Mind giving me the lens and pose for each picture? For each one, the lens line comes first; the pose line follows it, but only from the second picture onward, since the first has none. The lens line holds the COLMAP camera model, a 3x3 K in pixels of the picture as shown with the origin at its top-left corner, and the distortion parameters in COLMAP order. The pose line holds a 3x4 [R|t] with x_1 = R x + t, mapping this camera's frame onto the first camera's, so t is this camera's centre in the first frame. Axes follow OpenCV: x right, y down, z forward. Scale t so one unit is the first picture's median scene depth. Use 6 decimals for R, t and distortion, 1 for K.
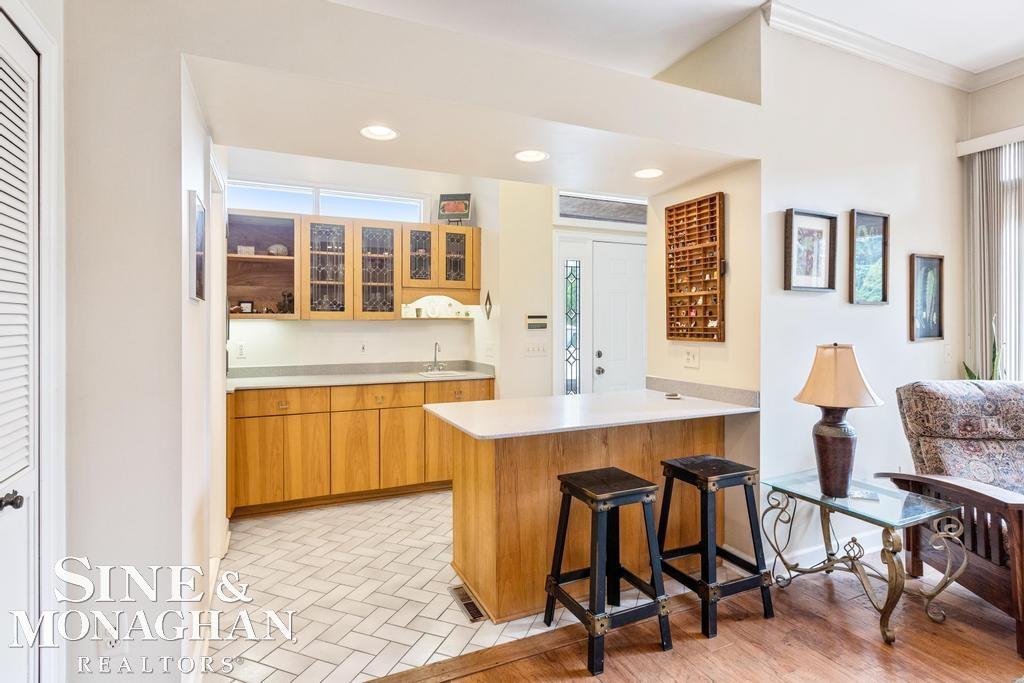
lens RADIAL K [[520.7, 0, 502.0], [0, 520.7, 322.7], [0, 0, 1]] dist [-0.002001, -0.000313]
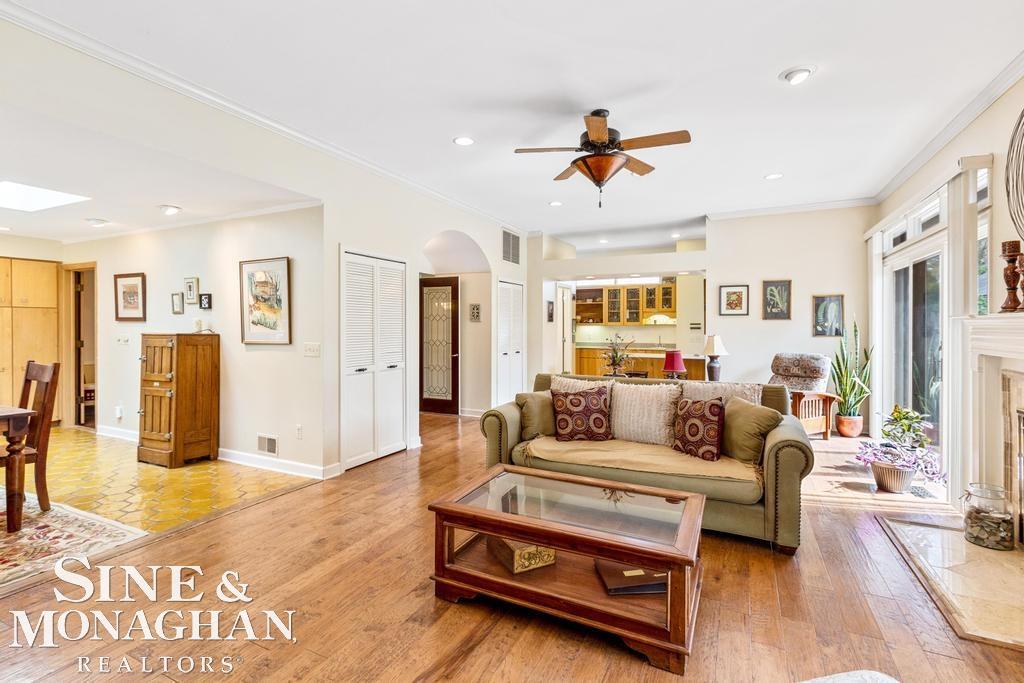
lens RADIAL K [[474.1, 0, 511.1], [0, 474.1, 331.5], [0, 0, 1]] dist [-0.000065, -0.000003]
pose [[0.643771, 0.013569, -0.765098, 1.112390], [-0.002081, 0.999870, 0.015982, -0.010110], [0.765215, -0.008697, 0.643716, -0.899143]]
